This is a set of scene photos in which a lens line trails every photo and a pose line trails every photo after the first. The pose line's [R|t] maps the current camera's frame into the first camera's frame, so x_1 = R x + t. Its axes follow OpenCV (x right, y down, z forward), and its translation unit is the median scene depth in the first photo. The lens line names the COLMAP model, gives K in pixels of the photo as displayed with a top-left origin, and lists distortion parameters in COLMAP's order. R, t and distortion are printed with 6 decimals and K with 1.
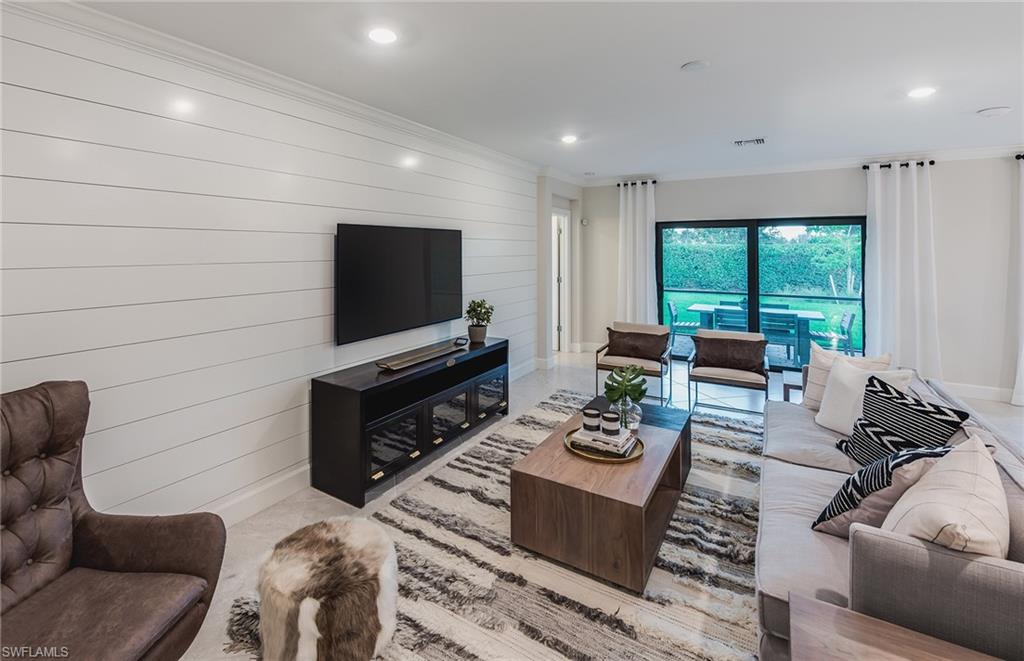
lens RADIAL K [[448.6, 0, 492.6], [0, 448.6, 242.9], [0, 0, 1]] dist [-0.014125, 0.000220]
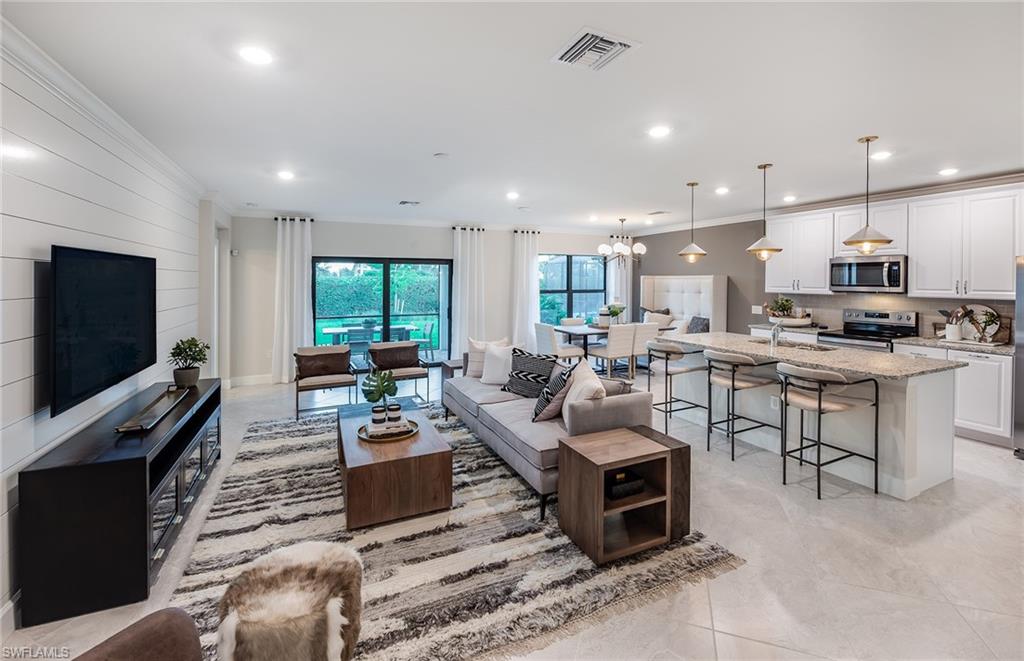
lens RADIAL K [[425.1, 0, 501.8], [0, 425.1, 287.2], [0, 0, 1]] dist [-0.015272, -0.000773]
pose [[0.552499, -0.014851, 0.833381, -0.481055], [-0.008638, 0.999686, 0.023541, 0.001630], [-0.833469, -0.020205, 0.552197, 0.044383]]
